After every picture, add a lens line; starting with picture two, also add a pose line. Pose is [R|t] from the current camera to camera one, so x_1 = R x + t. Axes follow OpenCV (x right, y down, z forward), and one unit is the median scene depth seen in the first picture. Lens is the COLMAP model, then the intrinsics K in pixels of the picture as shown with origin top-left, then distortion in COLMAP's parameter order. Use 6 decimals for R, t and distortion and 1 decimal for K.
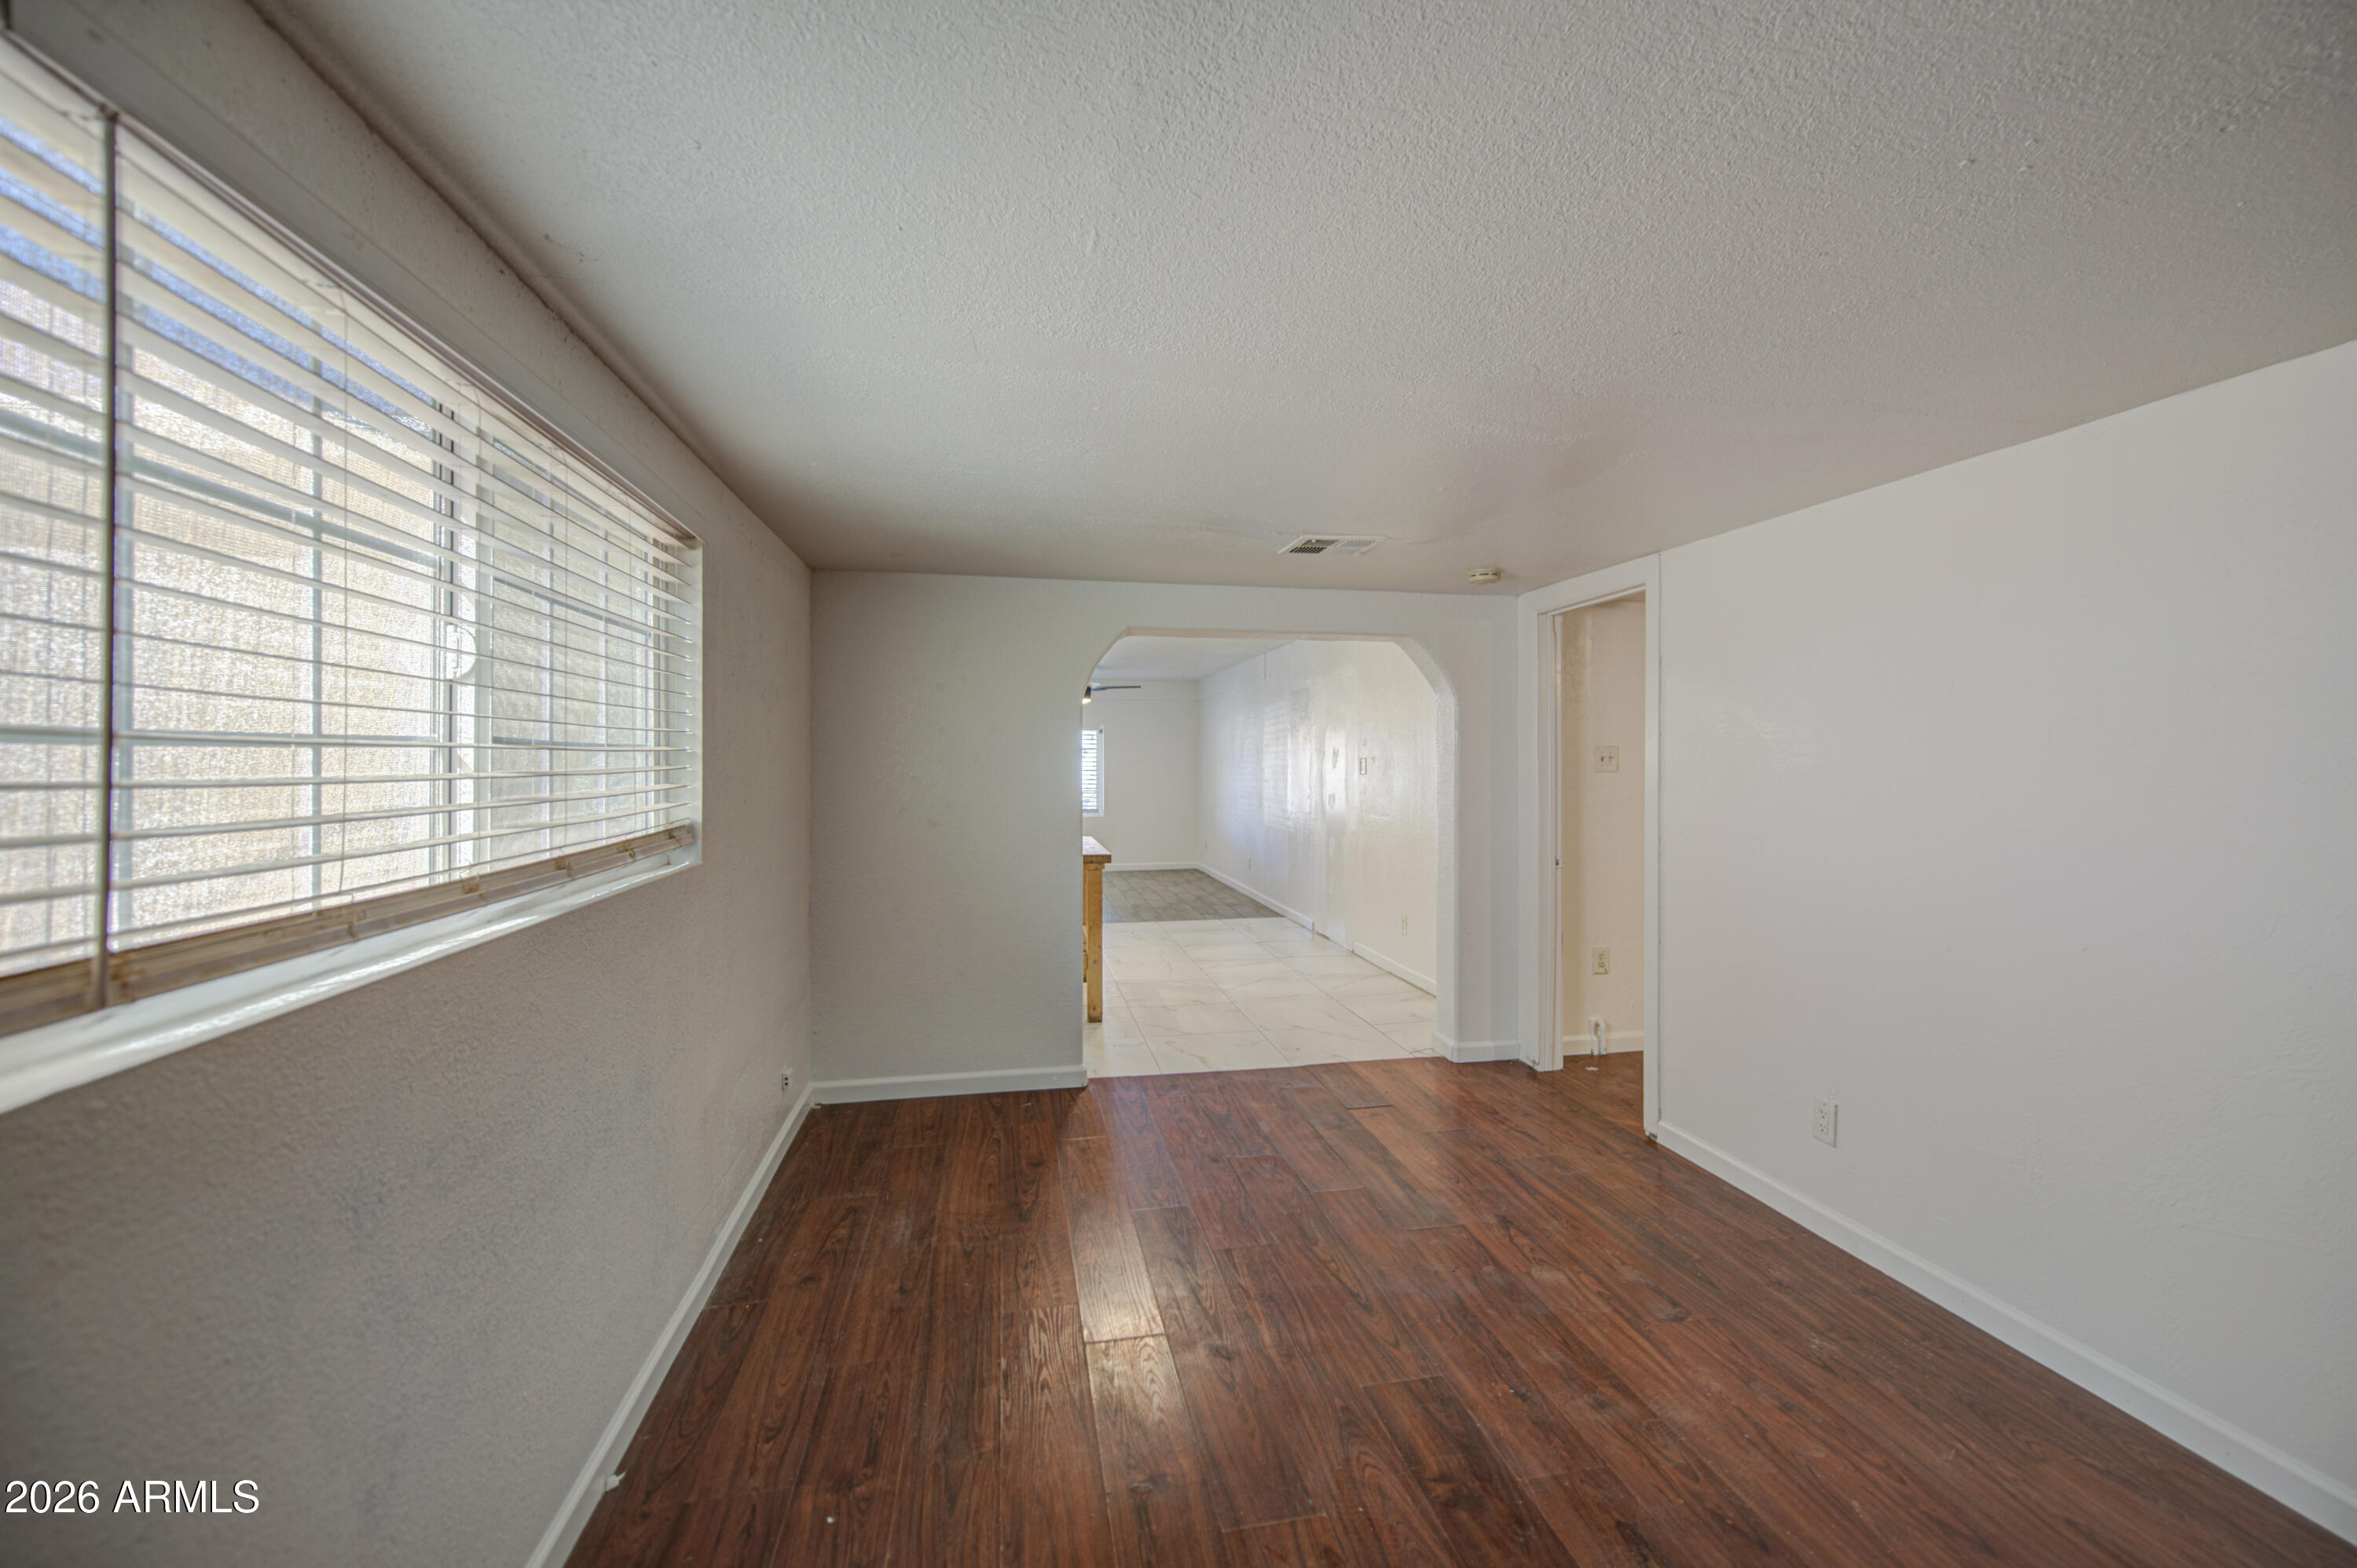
lens RADIAL K [[970.4, 0, 1180.2], [0, 970.4, 770.8], [0, 0, 1]] dist [0.008639, -0.001295]
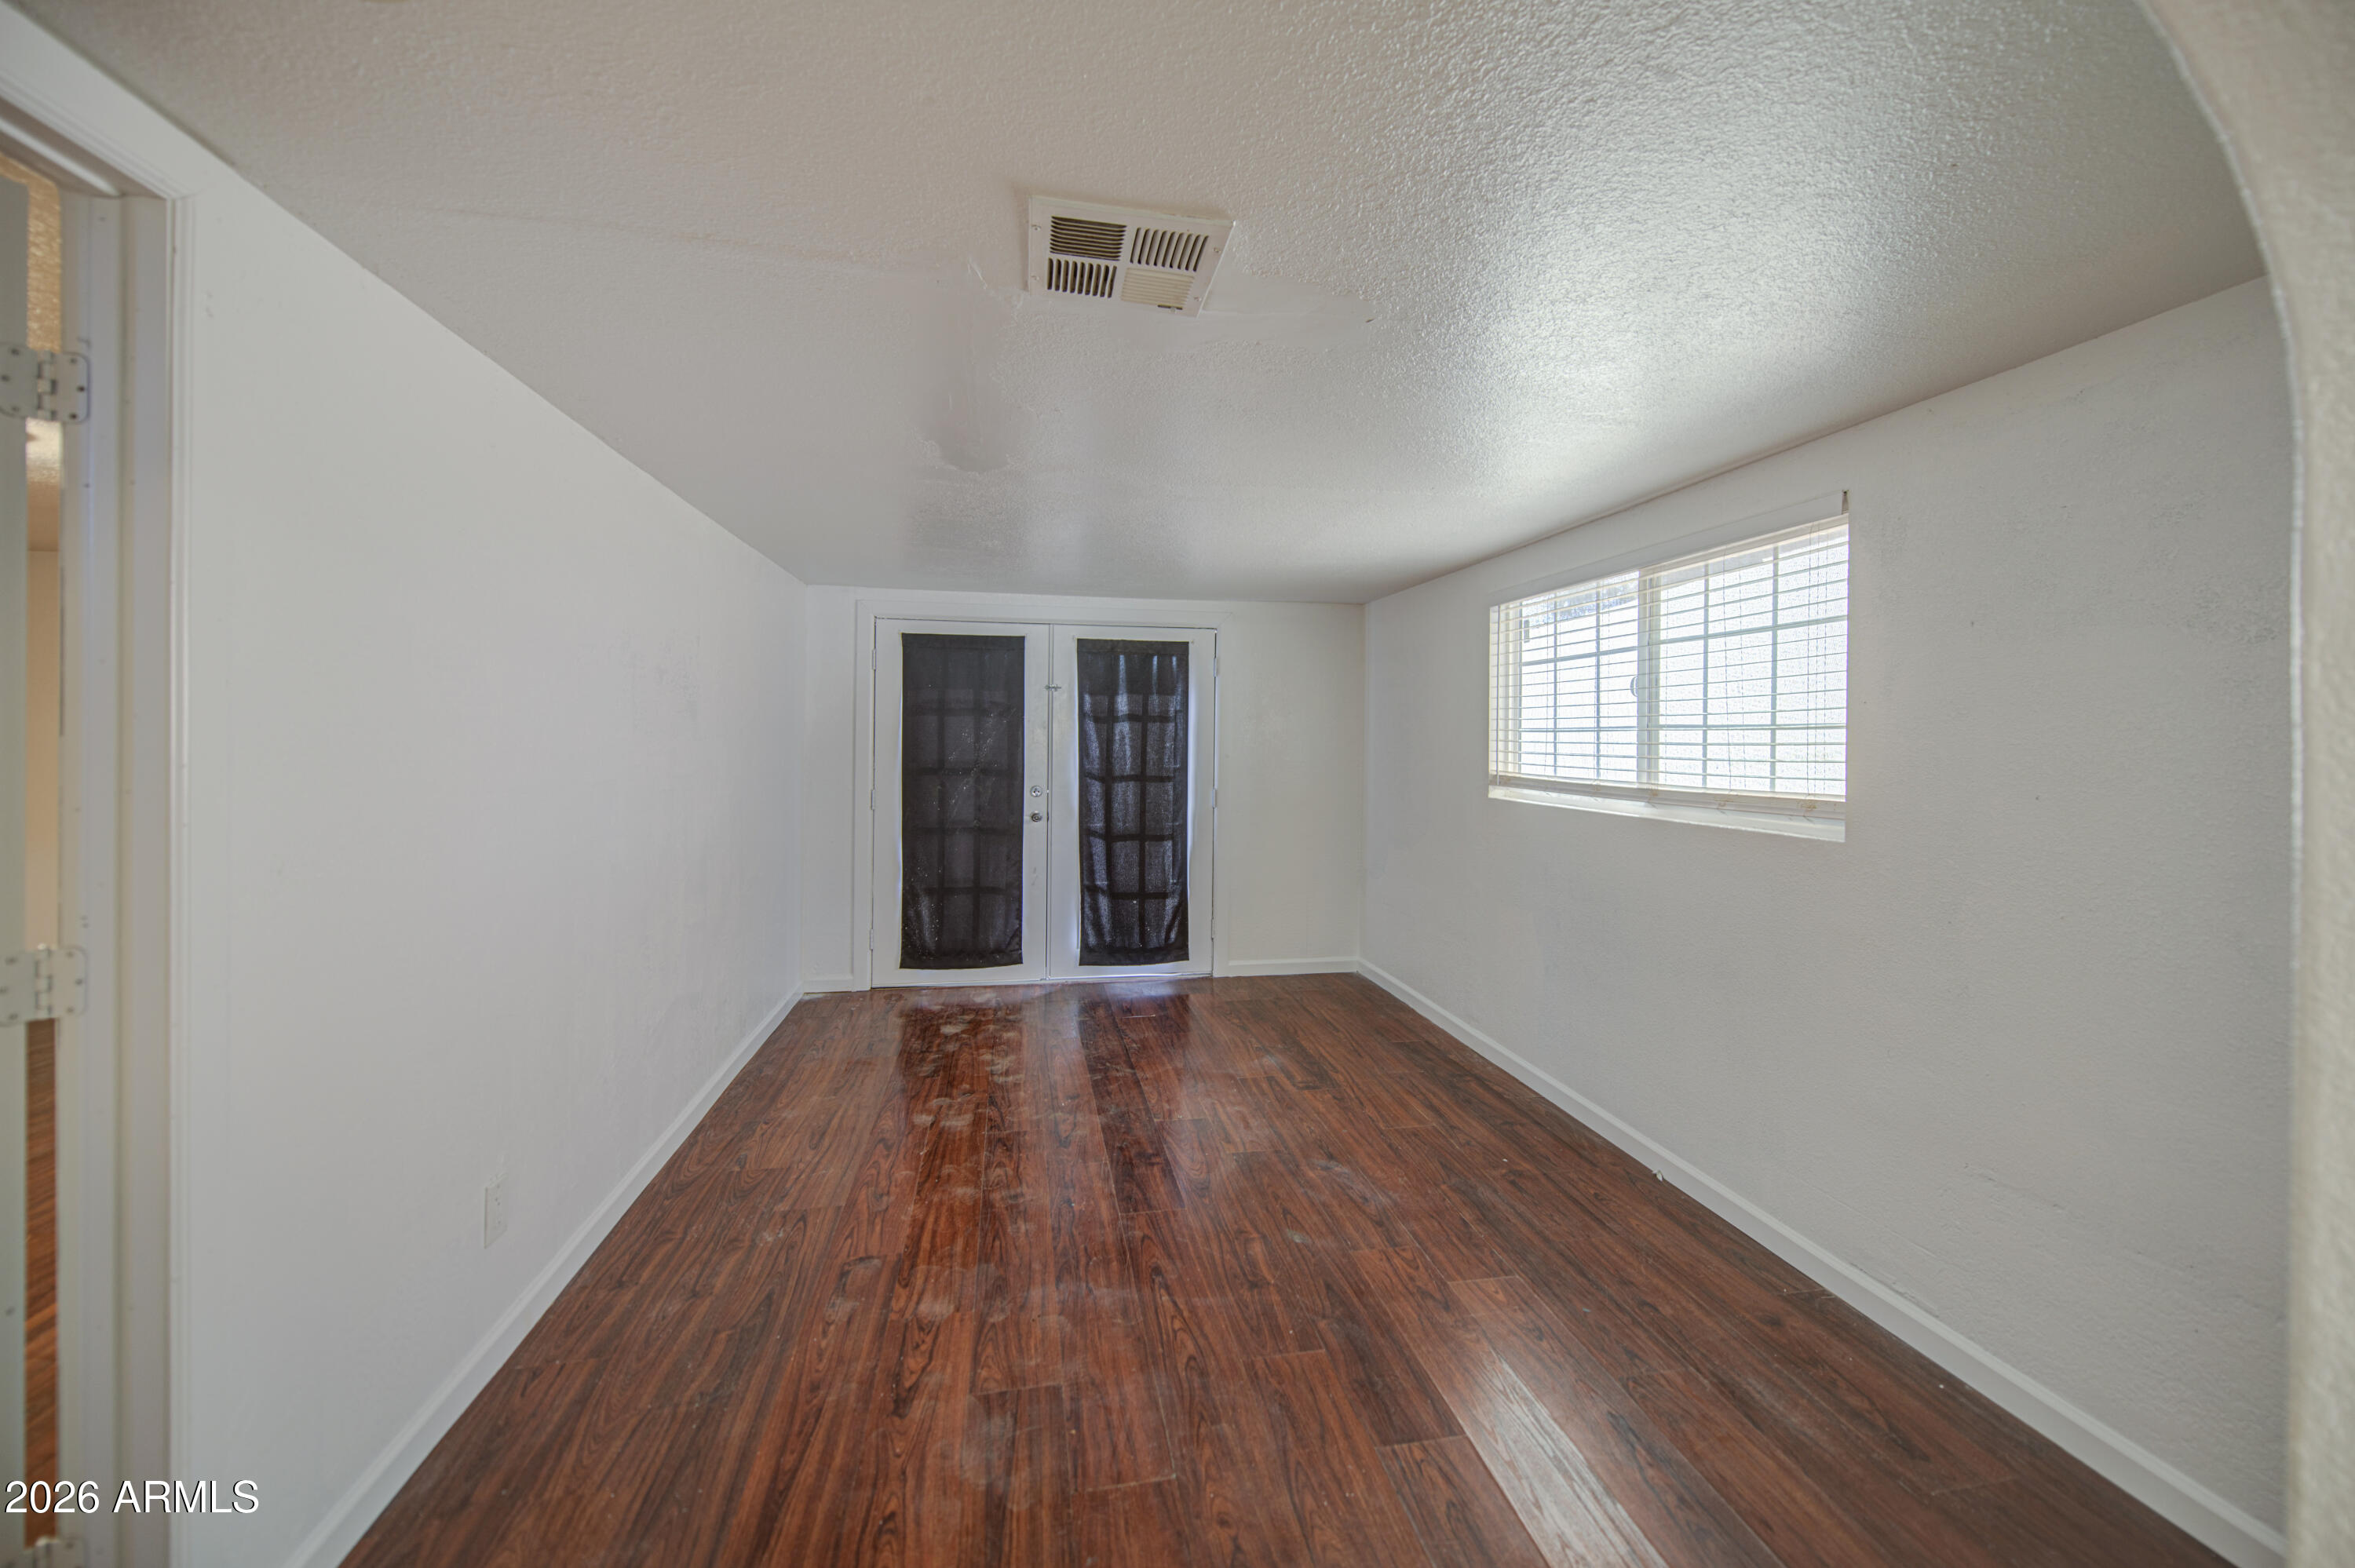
lens RADIAL K [[969.5, 0, 1189.2], [0, 969.5, 734.6], [0, 0, 1]] dist [0.008639, -0.001295]
pose [[-0.999919, -0.012038, -0.004020, 0.165657], [-0.012070, 0.999894, 0.008107, -0.011567], [0.003922, 0.008155, -0.999959, 1.953764]]
